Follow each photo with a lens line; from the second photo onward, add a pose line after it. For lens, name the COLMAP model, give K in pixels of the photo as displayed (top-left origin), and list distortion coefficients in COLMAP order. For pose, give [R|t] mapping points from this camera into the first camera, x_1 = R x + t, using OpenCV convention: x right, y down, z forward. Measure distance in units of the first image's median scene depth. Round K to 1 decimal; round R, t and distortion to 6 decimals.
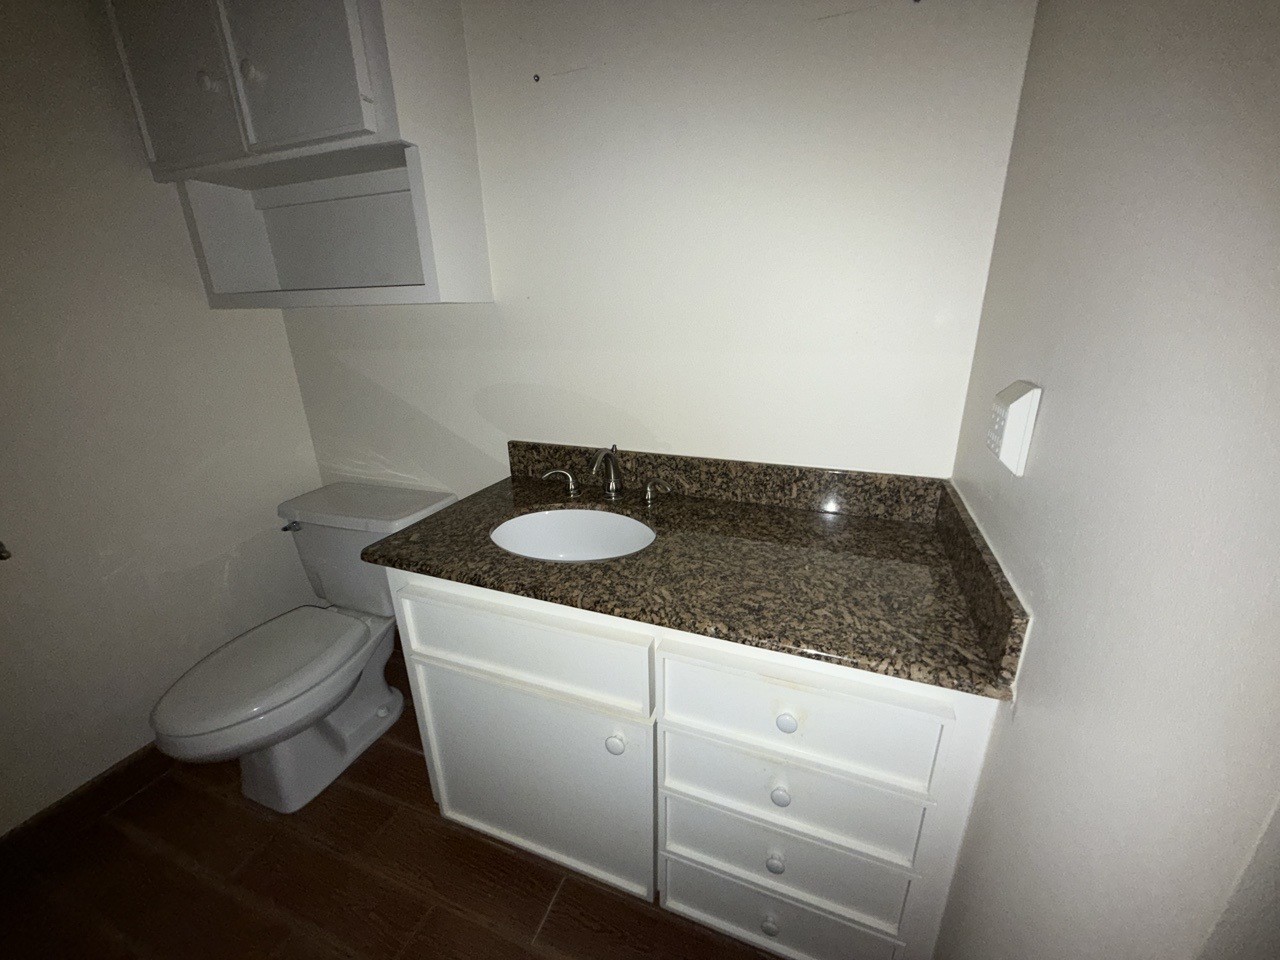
lens RADIAL K [[509.6, 0, 638.7], [0, 509.6, 478.7], [0, 0, 1]] dist [0.000418, -0.000251]
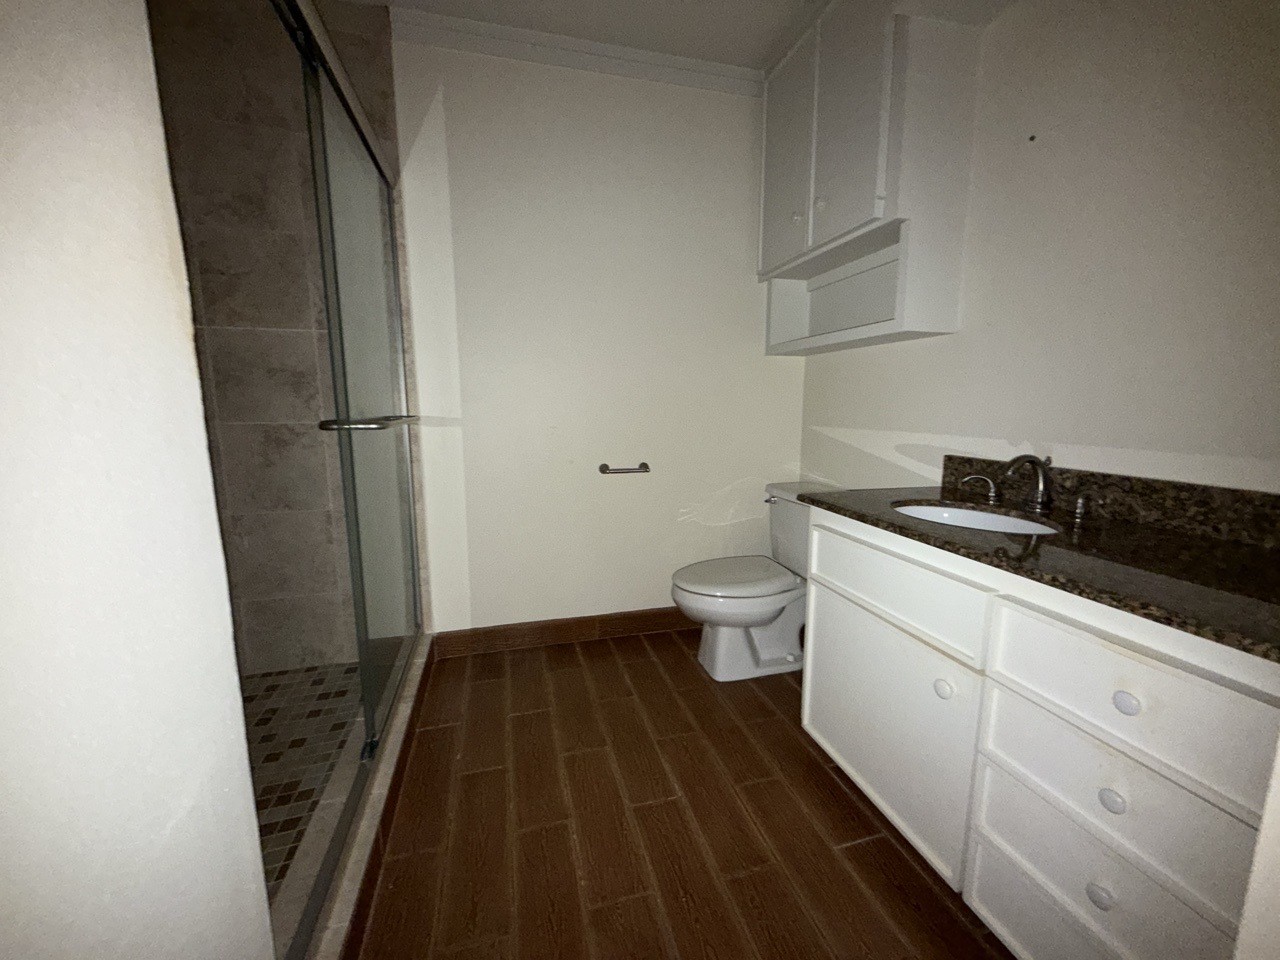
lens RADIAL K [[509.6, 0, 638.3], [0, 509.6, 480.6], [0, 0, 1]] dist [0.000418, -0.000251]
pose [[0.589400, 0.139541, -0.795698, 0.275444], [-0.269188, 0.962602, -0.030586, 0.222403], [0.761673, 0.232220, 0.604920, -0.190230]]
